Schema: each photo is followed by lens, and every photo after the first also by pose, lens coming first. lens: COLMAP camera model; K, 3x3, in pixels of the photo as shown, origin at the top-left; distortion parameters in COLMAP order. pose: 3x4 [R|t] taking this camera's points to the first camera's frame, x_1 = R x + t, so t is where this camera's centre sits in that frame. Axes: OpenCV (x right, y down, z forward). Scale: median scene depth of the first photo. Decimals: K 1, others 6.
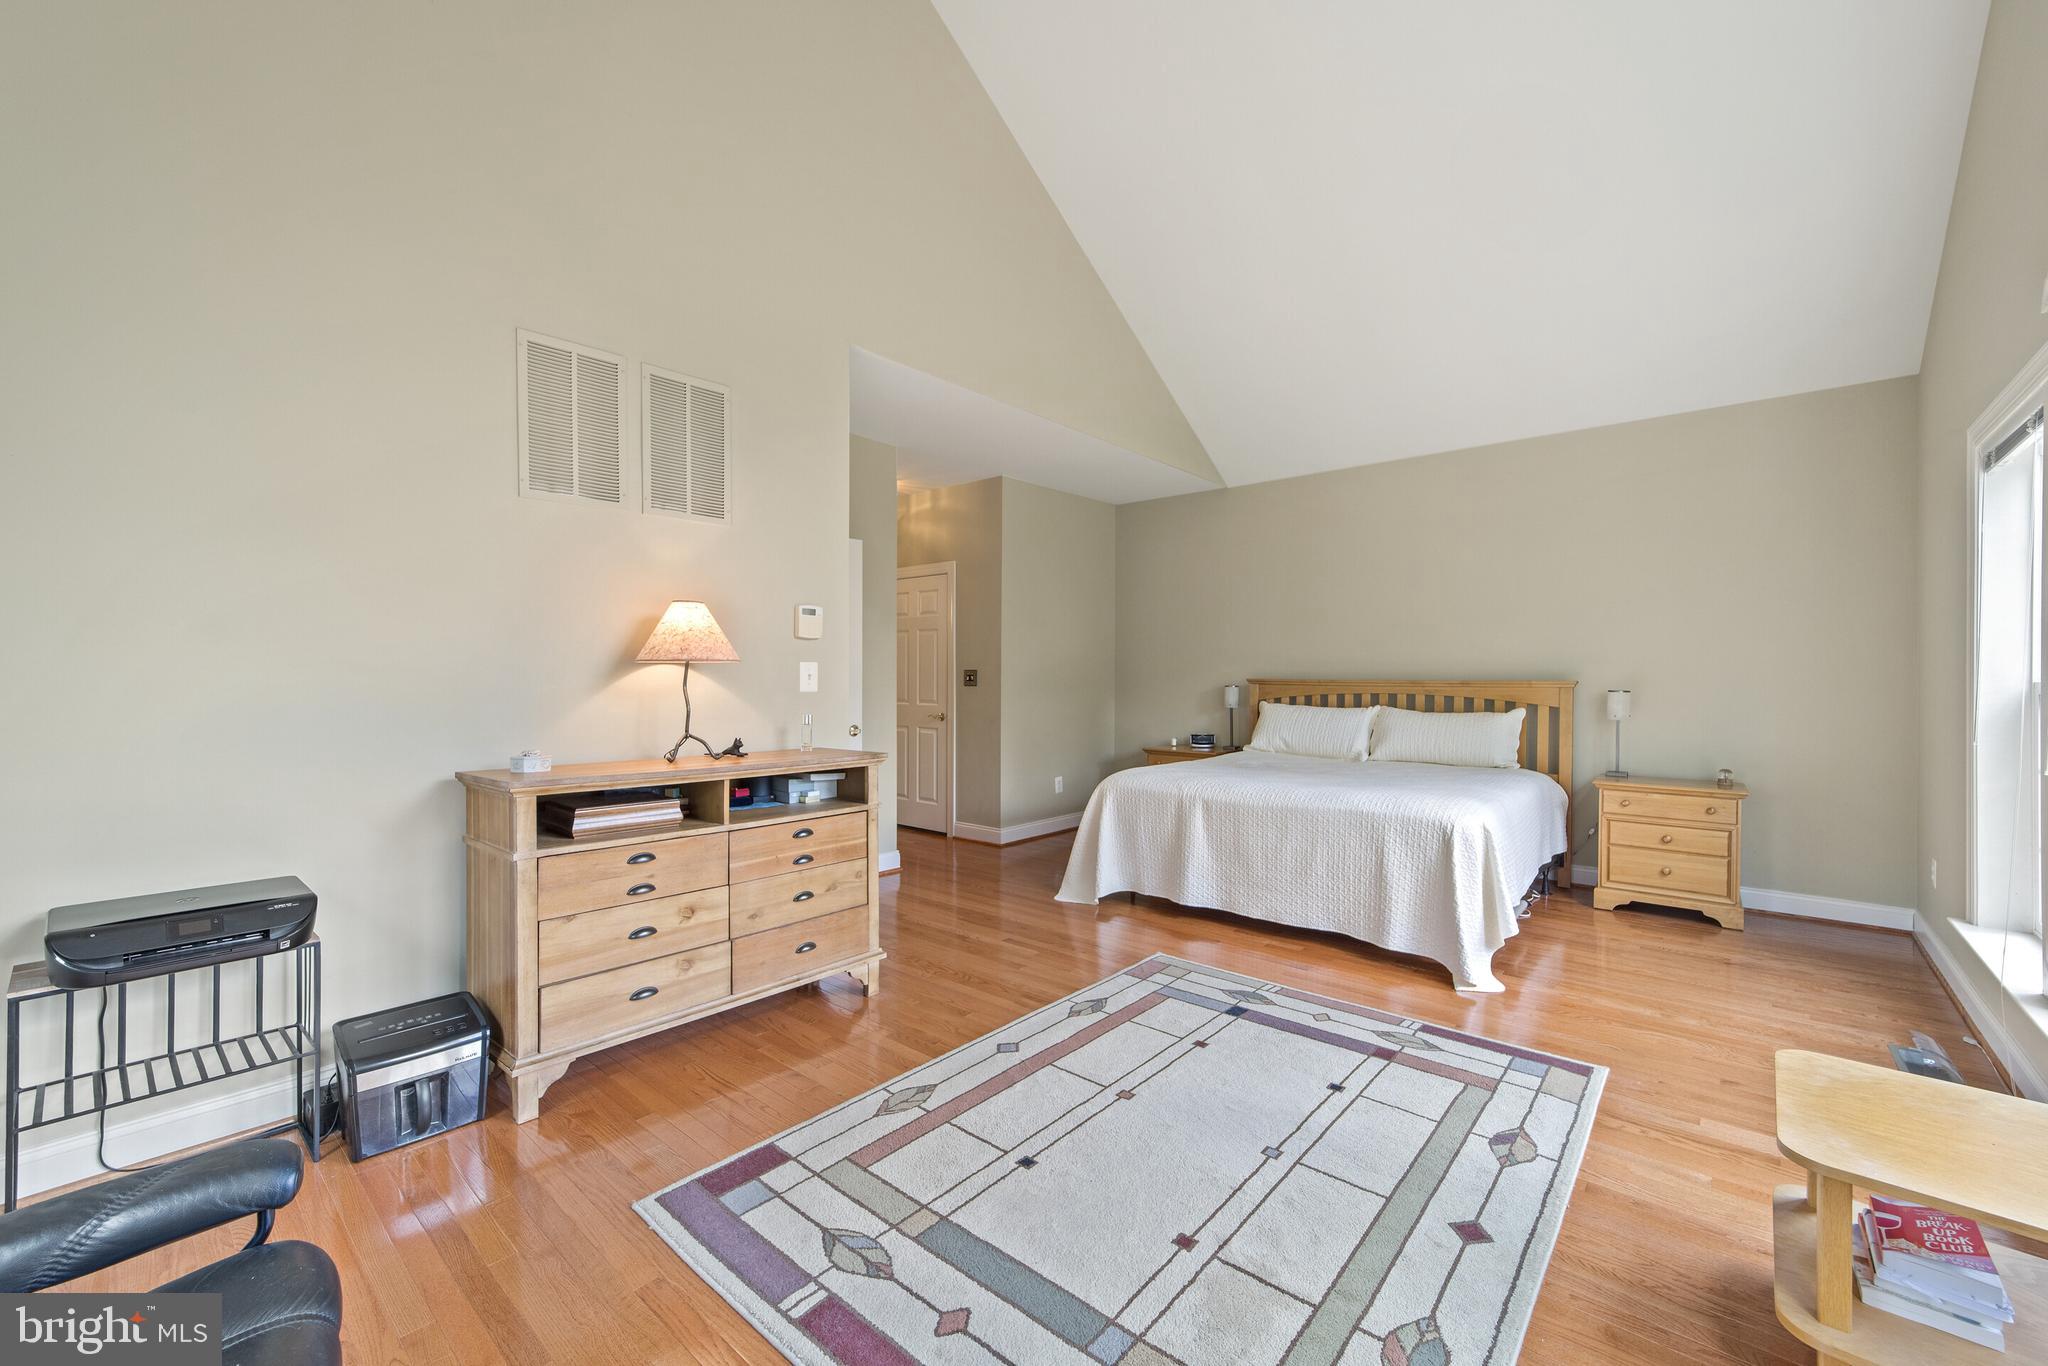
lens RADIAL K [[818.3, 0, 1025.2], [0, 818.3, 678.1], [0, 0, 1]] dist [0.000541, -0.000205]
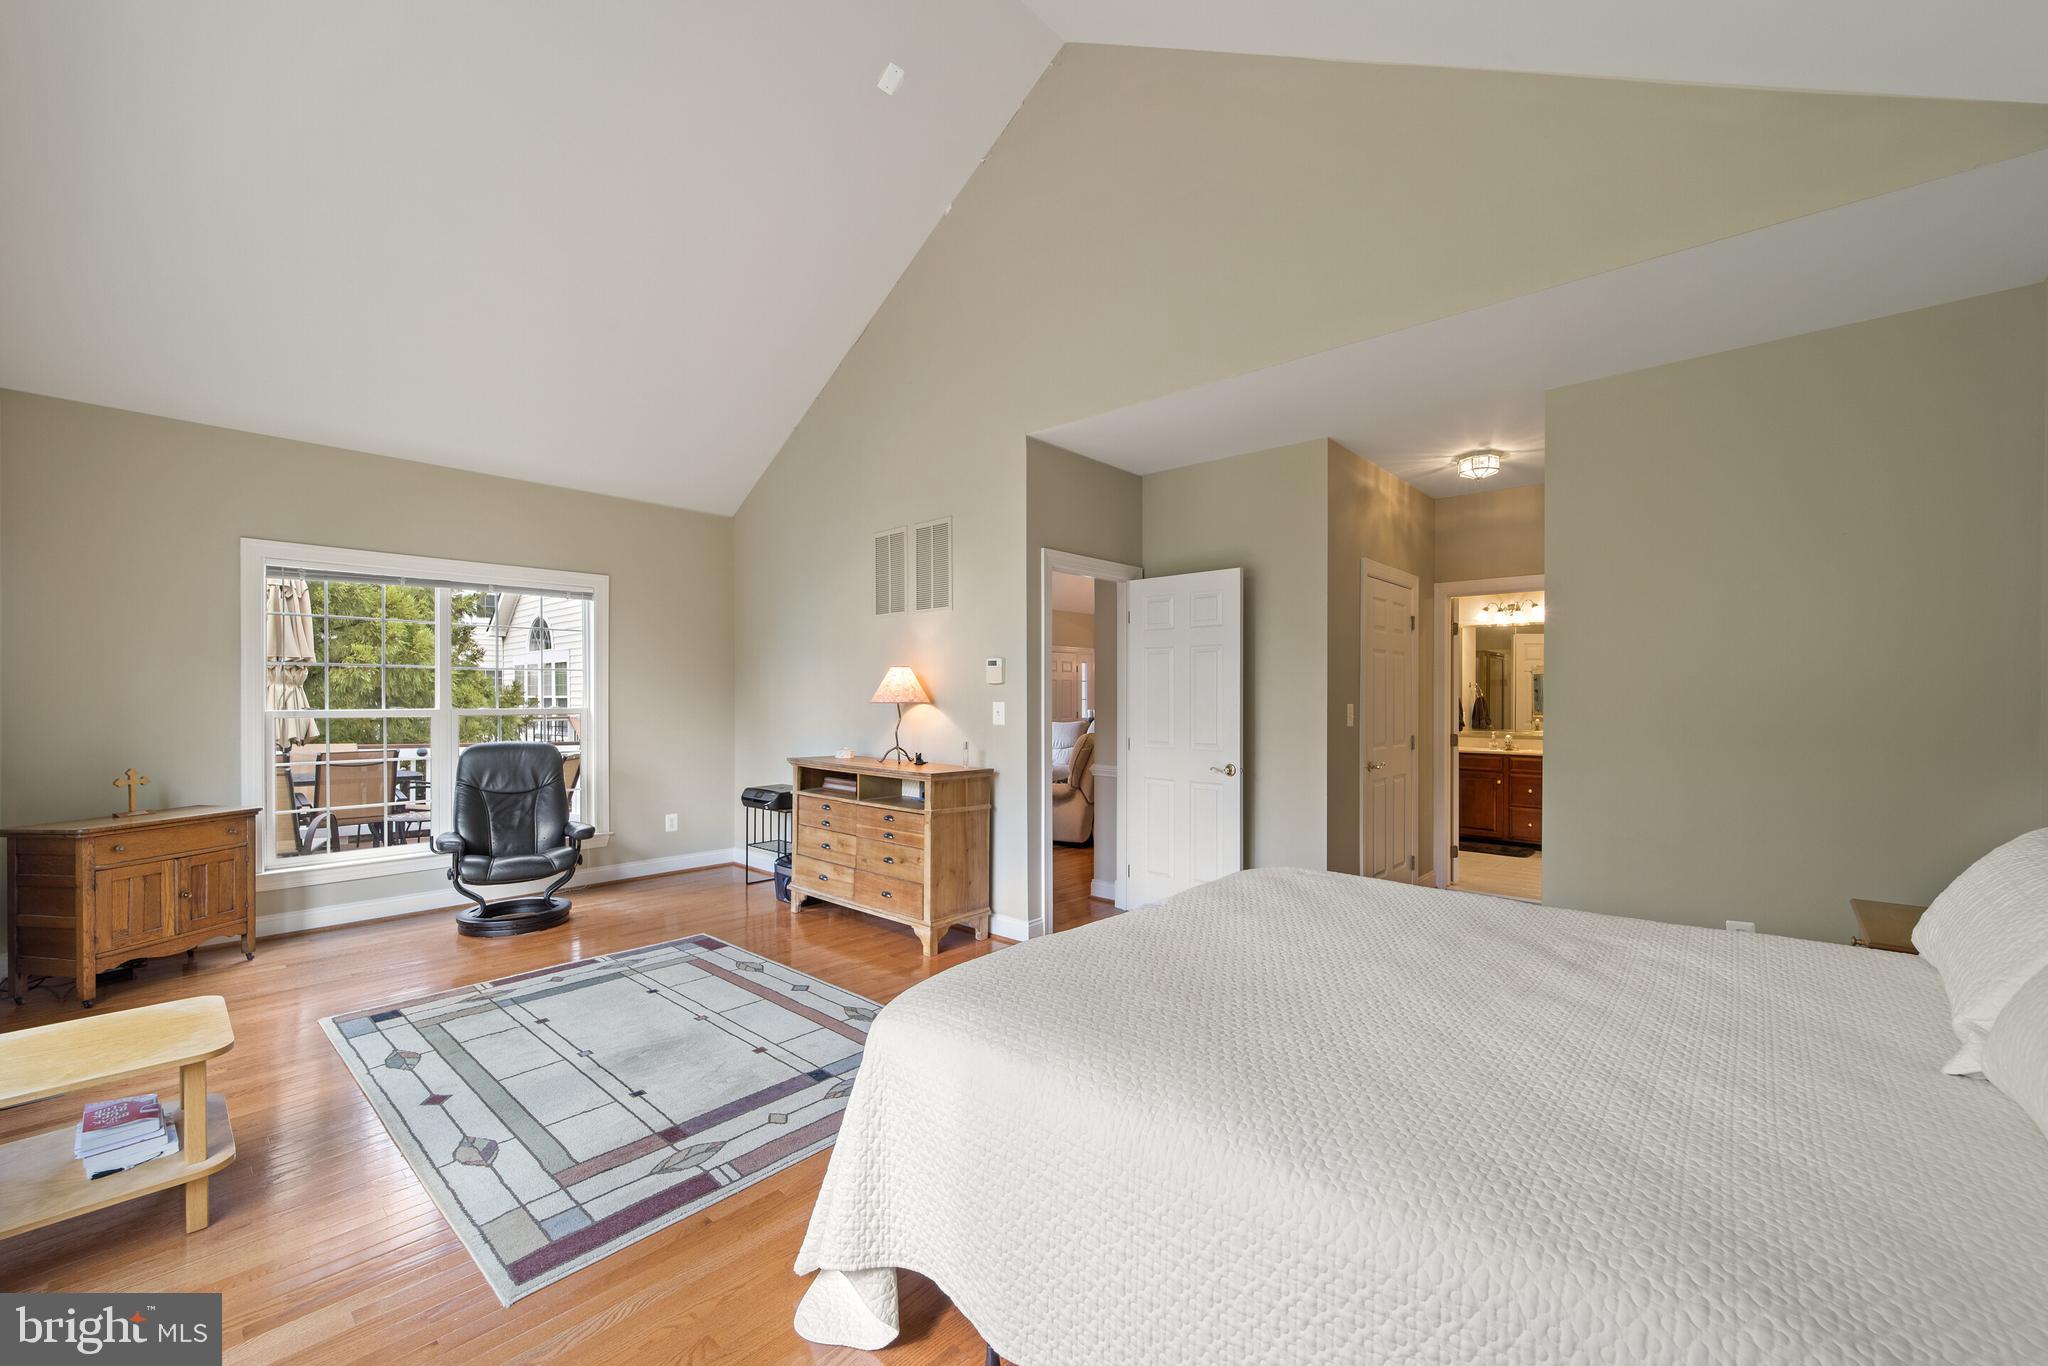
lens RADIAL K [[818.3, 0, 1024.5], [0, 818.3, 694.4], [0, 0, 1]] dist [0.000541, -0.000205]
pose [[-0.013334, 0.000118, -0.999911, 1.428094], [-0.001585, 0.999999, 0.000139, -0.044443], [0.999910, 0.001587, -0.013334, 1.476715]]
